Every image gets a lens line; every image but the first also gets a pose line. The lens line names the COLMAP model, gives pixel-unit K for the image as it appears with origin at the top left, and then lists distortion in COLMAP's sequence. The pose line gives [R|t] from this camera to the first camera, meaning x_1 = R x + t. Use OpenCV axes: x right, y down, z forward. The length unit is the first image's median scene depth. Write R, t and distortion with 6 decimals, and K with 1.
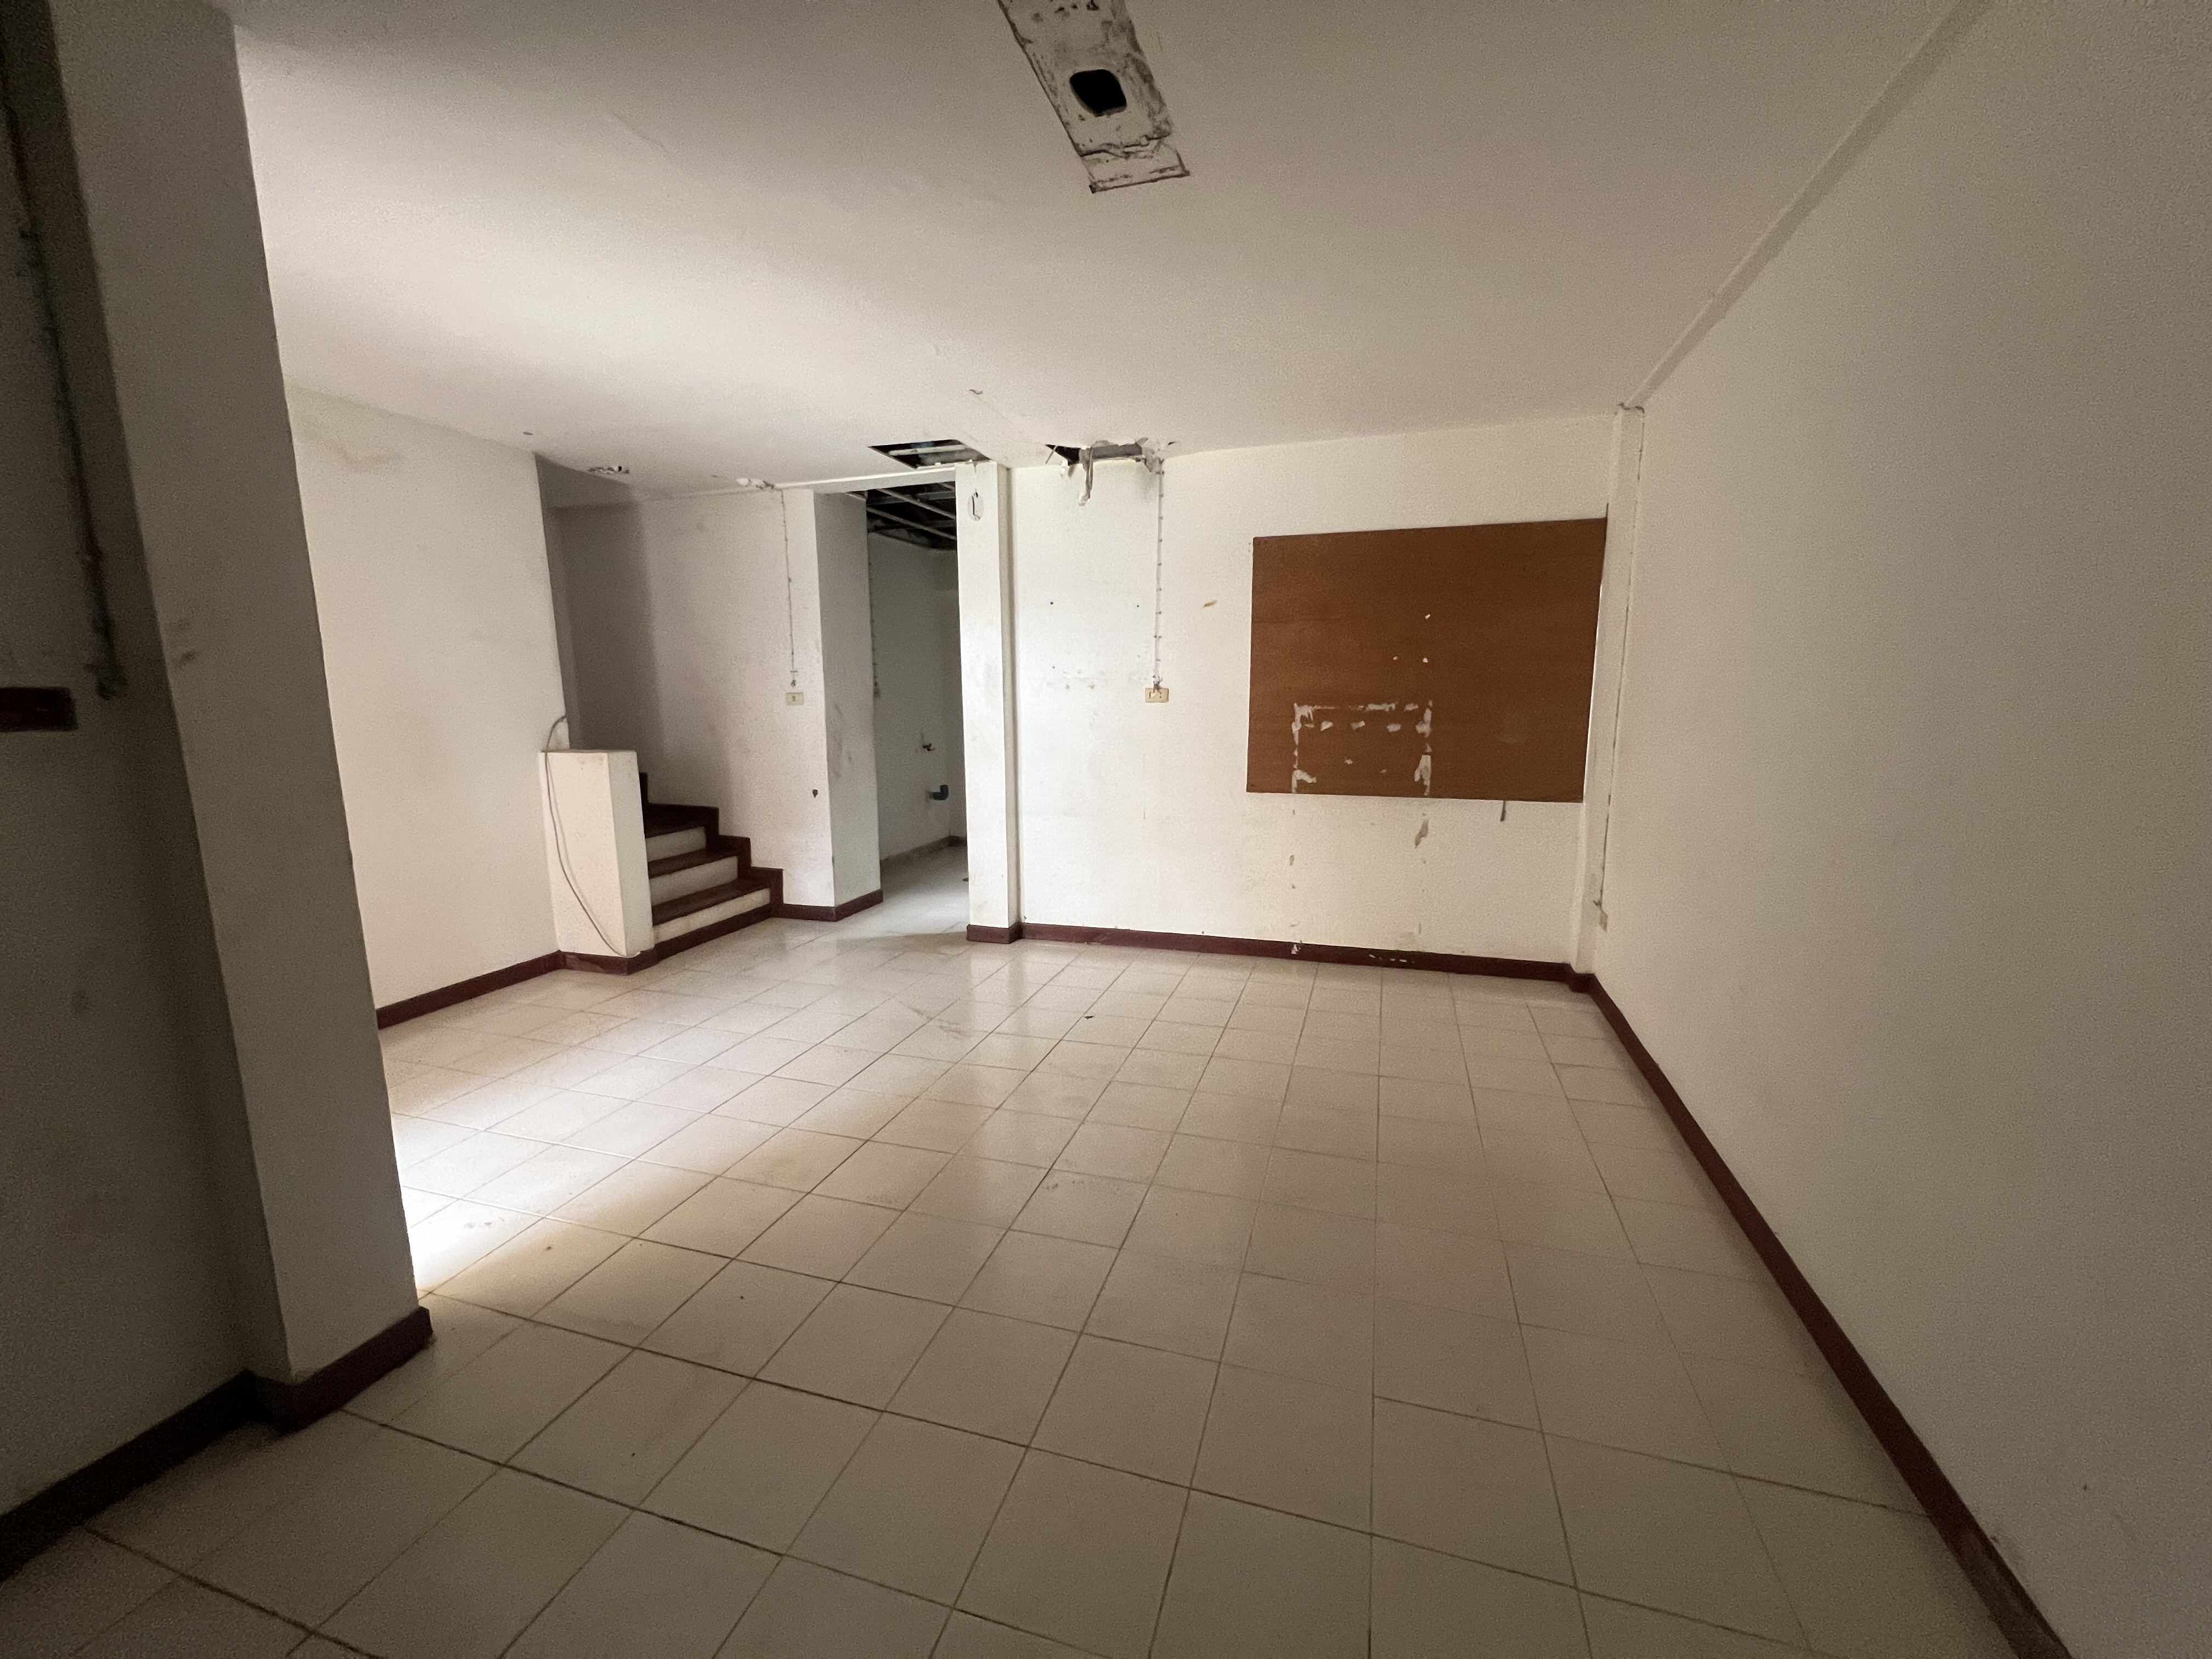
lens RADIAL K [[888.9, 0, 1114.3], [0, 888.9, 831.8], [0, 0, 1]] dist [-0.001468, 0.000650]
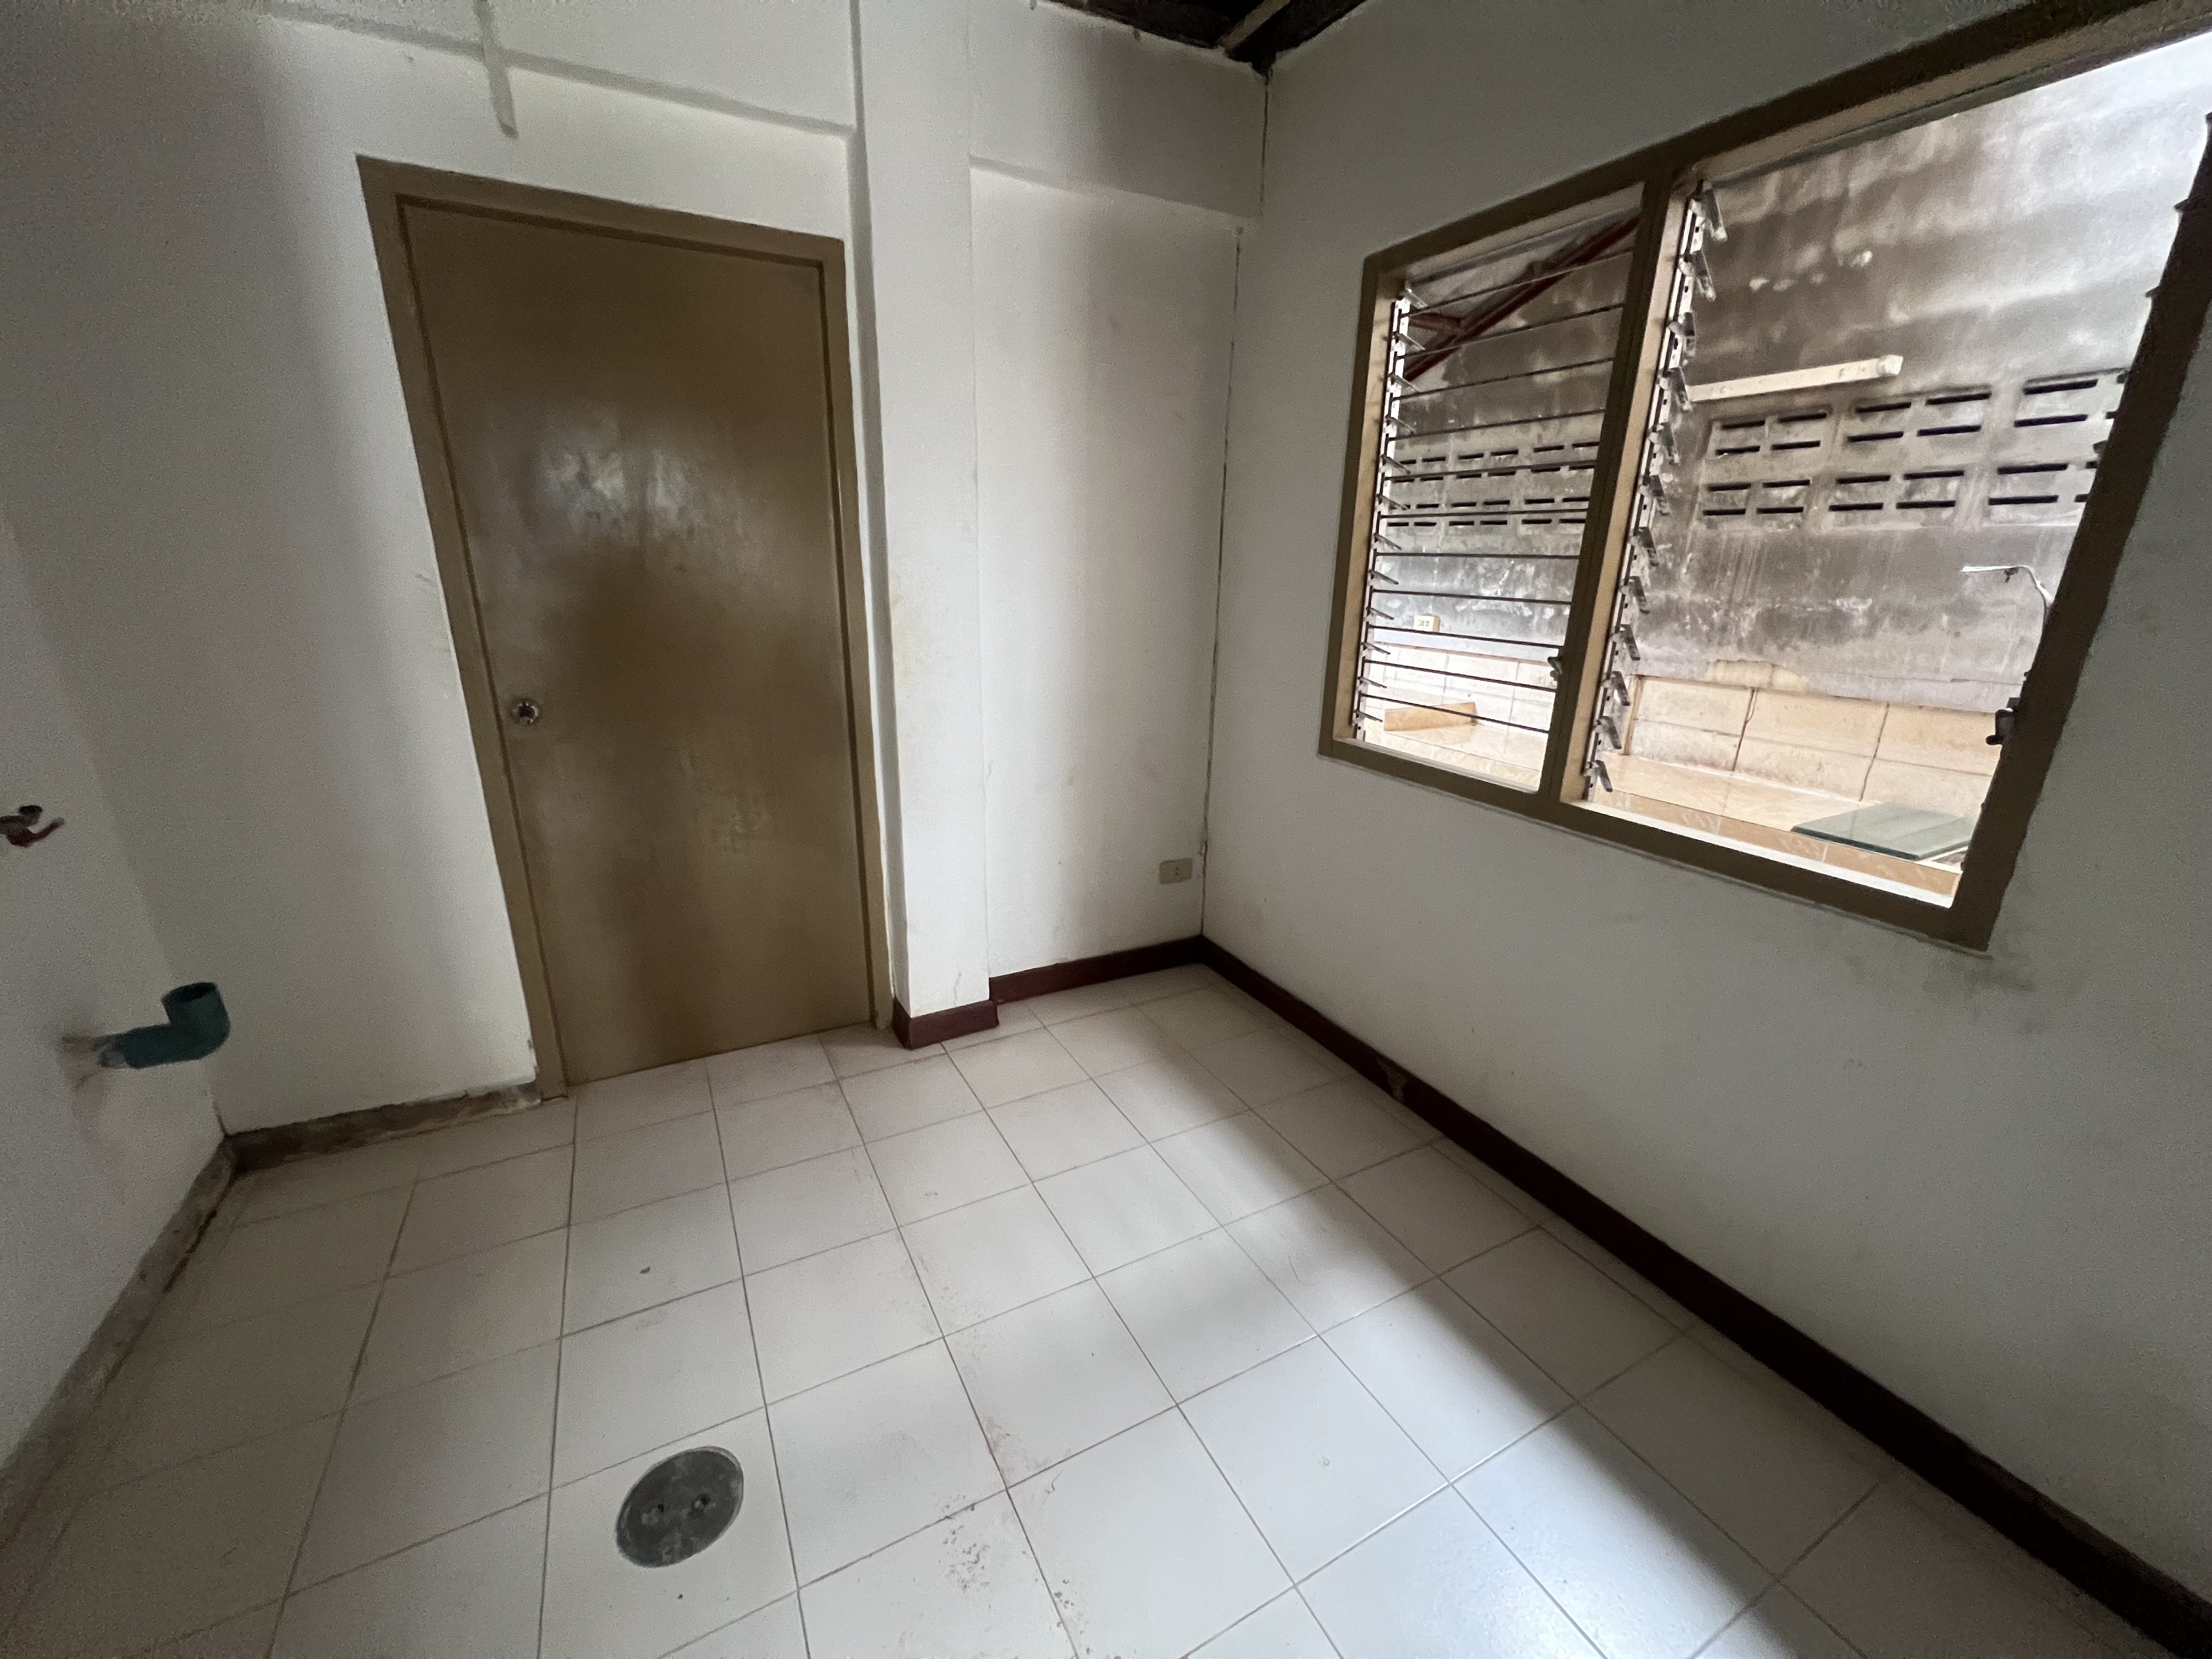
lens RADIAL K [[888.9, 0, 1101.8], [0, 888.9, 848.0], [0, 0, 1]] dist [-0.001468, 0.000650]
pose [[0.716704, -0.200606, 0.667901, -0.239956], [0.091850, 0.976544, 0.194746, -0.148644], [-0.691302, -0.078229, 0.718319, 0.993039]]
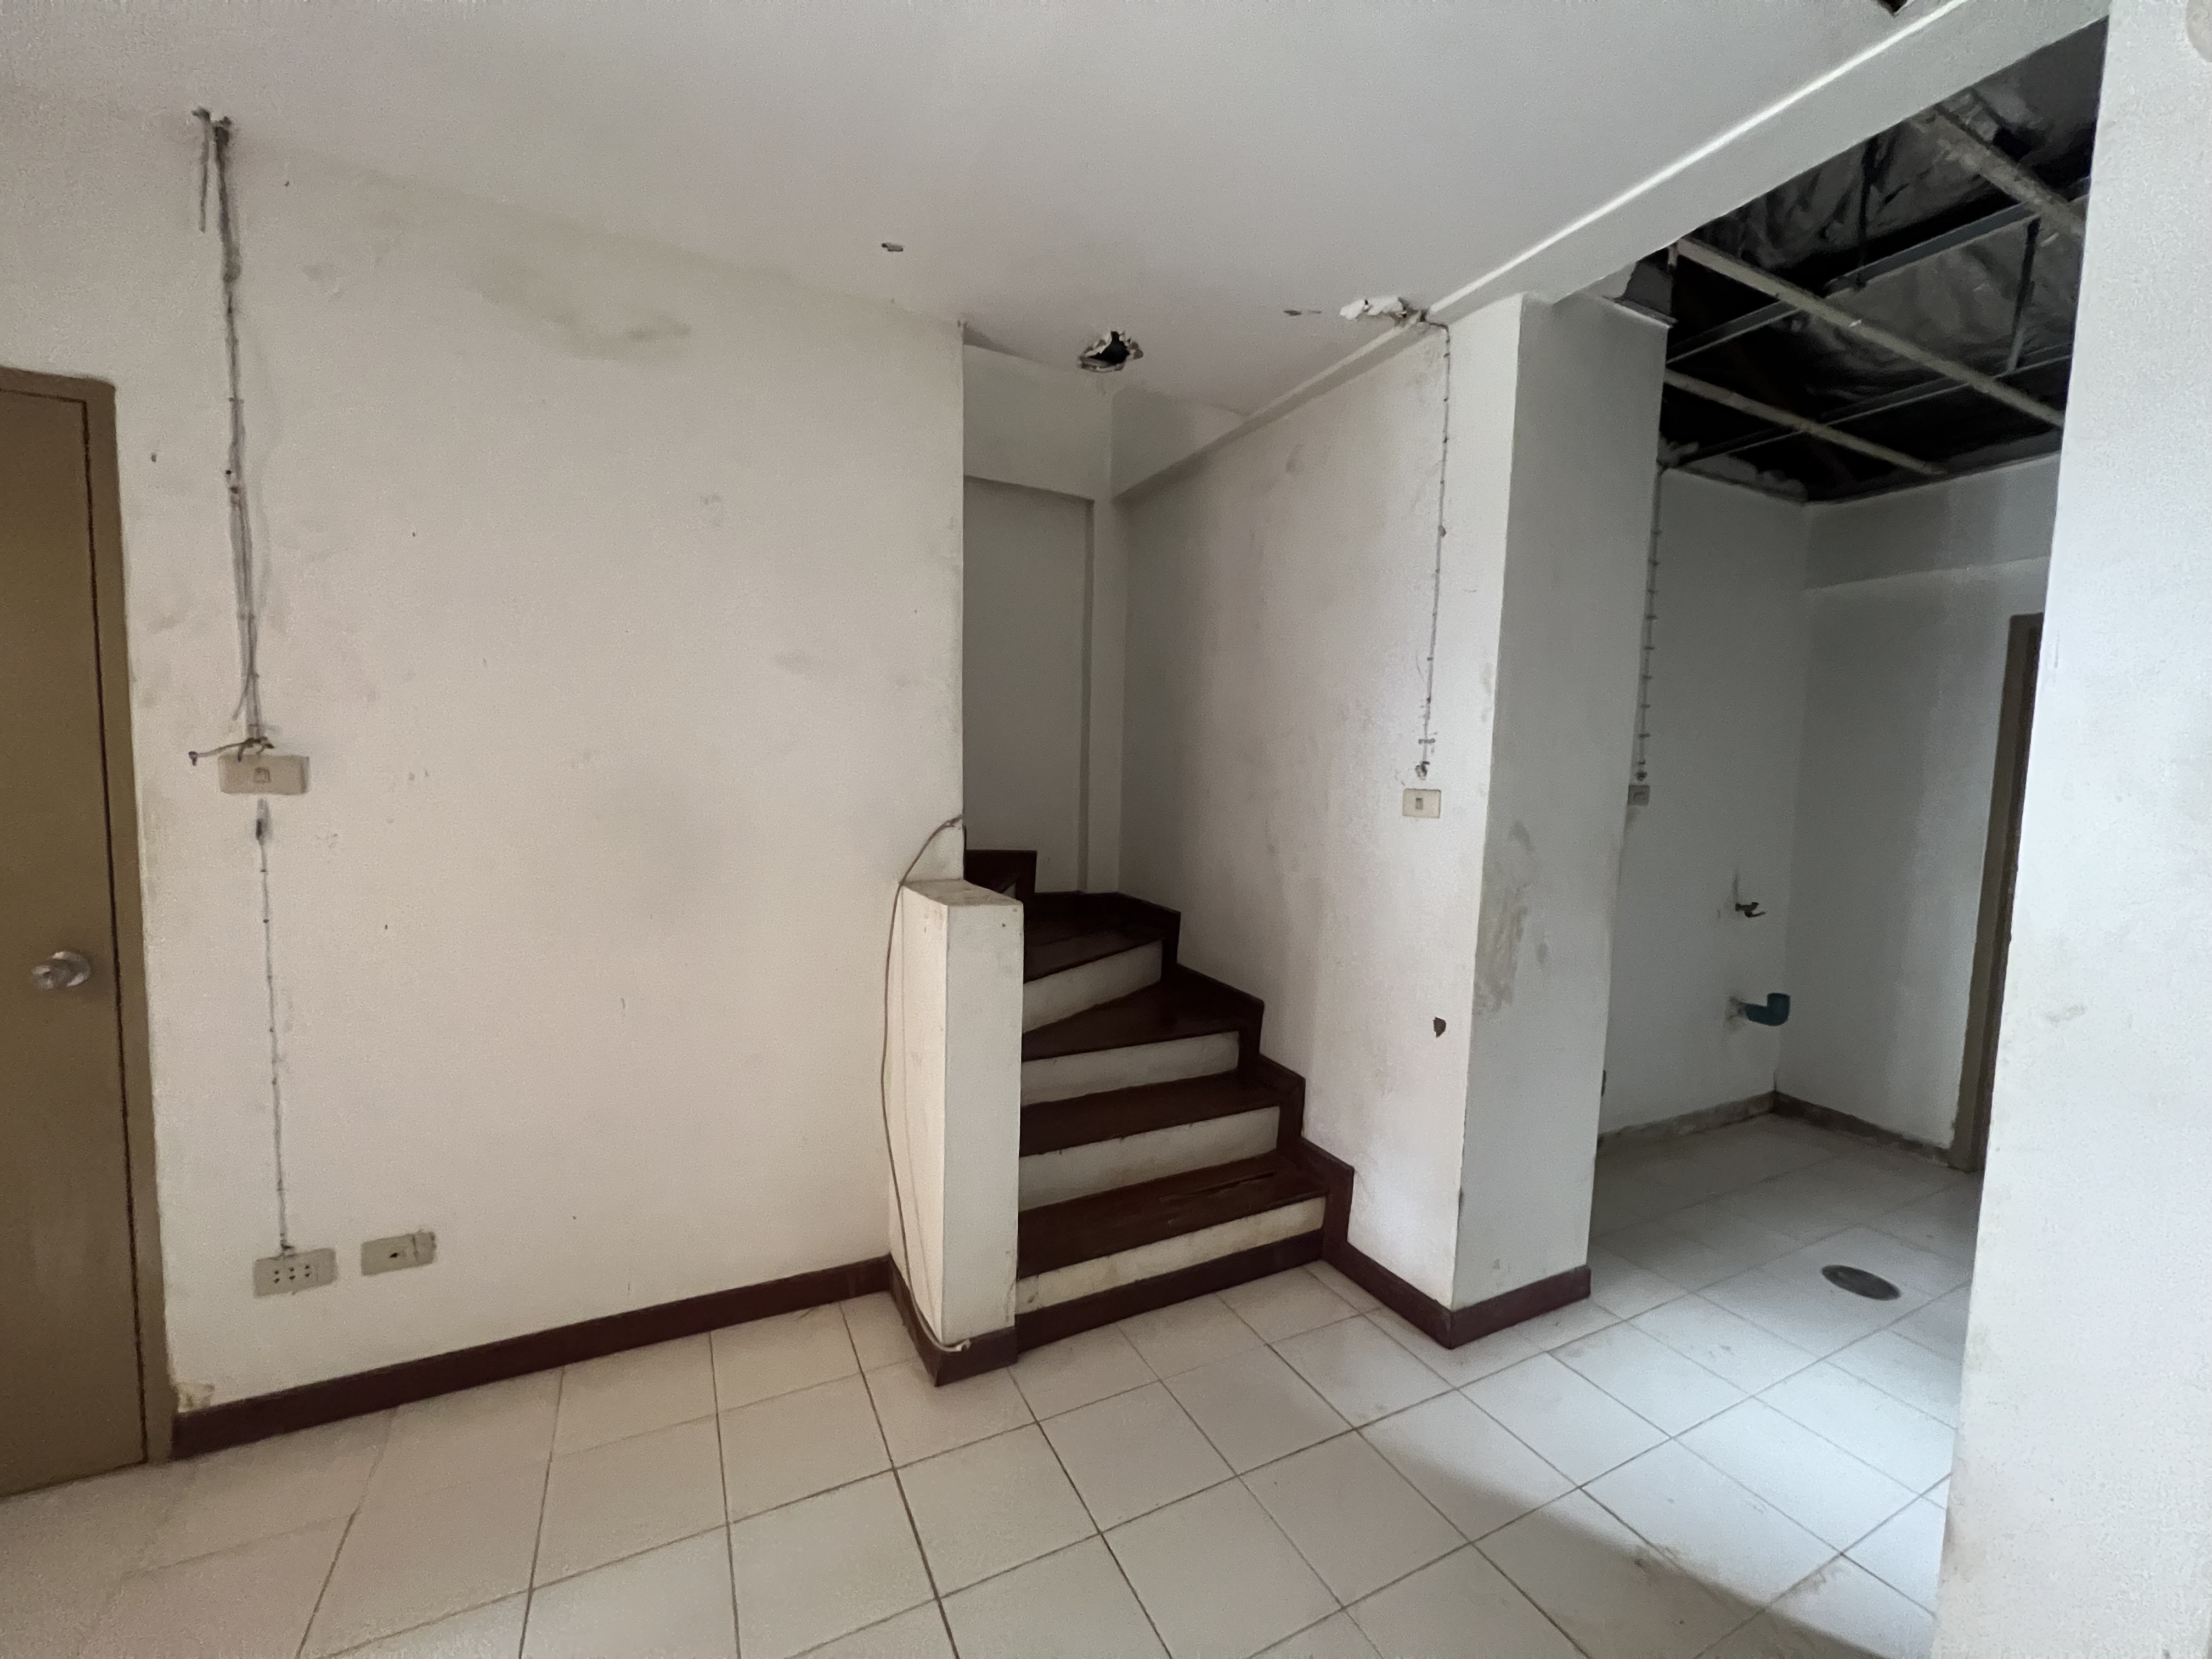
lens RADIAL K [[888.9, 0, 1097.8], [0, 888.9, 843.4], [0, 0, 1]] dist [-0.001468, 0.000650]
pose [[0.686717, 0.082505, -0.722227, -0.149816], [-0.145559, 0.989023, -0.025420, -0.094406], [0.712202, 0.122583, 0.691188, 0.578208]]
